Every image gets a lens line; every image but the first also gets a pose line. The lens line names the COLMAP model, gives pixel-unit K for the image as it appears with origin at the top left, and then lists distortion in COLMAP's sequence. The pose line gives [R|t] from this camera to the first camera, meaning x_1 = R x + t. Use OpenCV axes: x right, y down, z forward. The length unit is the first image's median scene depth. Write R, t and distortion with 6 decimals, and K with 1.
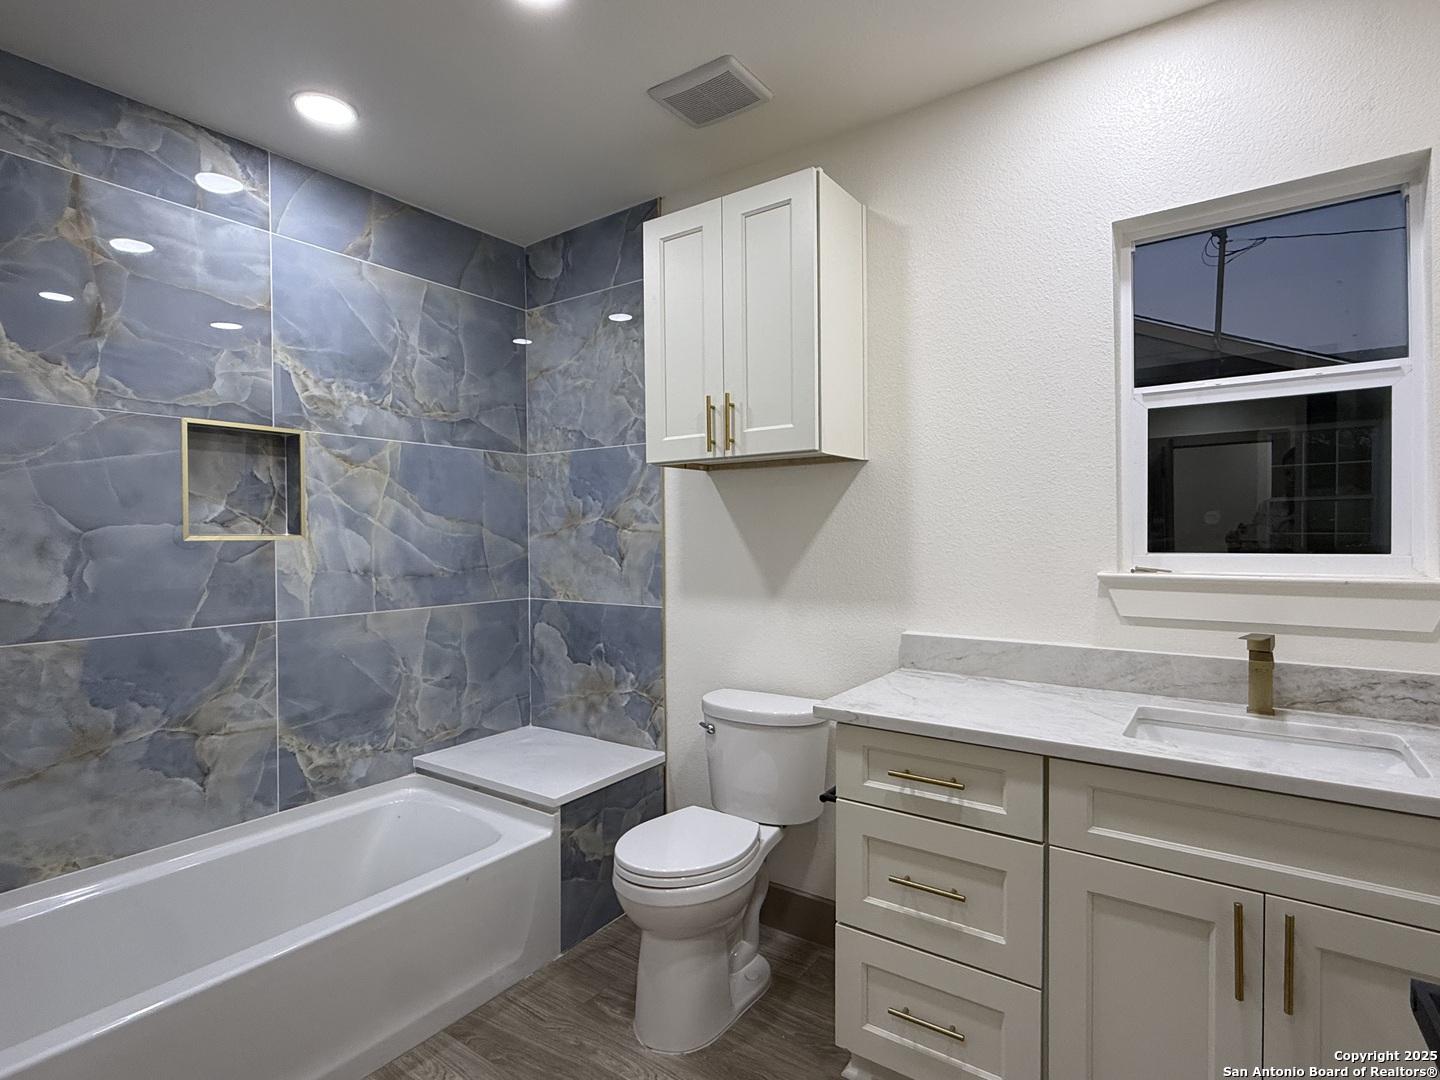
lens RADIAL K [[725.2, 0, 725.3], [0, 725.2, 535.3], [0, 0, 1]] dist [-0.000696, -0.002430]
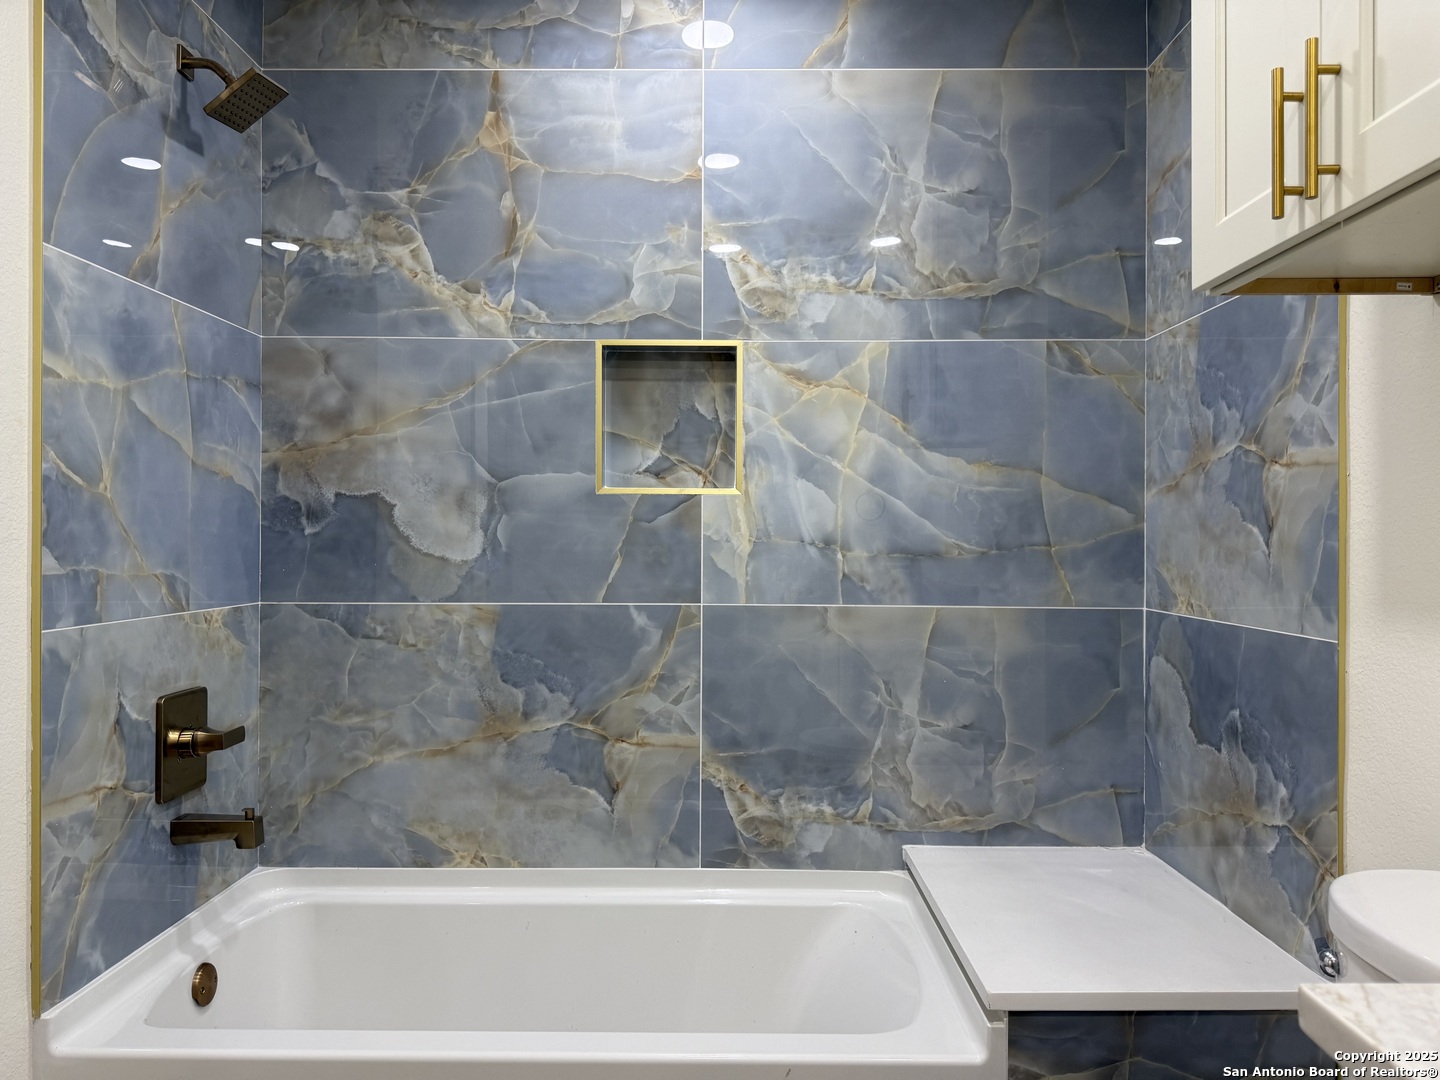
lens RADIAL K [[1026.1, 0, 722.6], [0, 1026.1, 539.0], [0, 0, 1]] dist [0.060706, -0.033959]
pose [[0.571187, 0.009771, -0.820761, 0.221895], [-0.007557, 0.999949, 0.006645, 0.041555], [0.820785, 0.002407, 0.571232, 0.389267]]
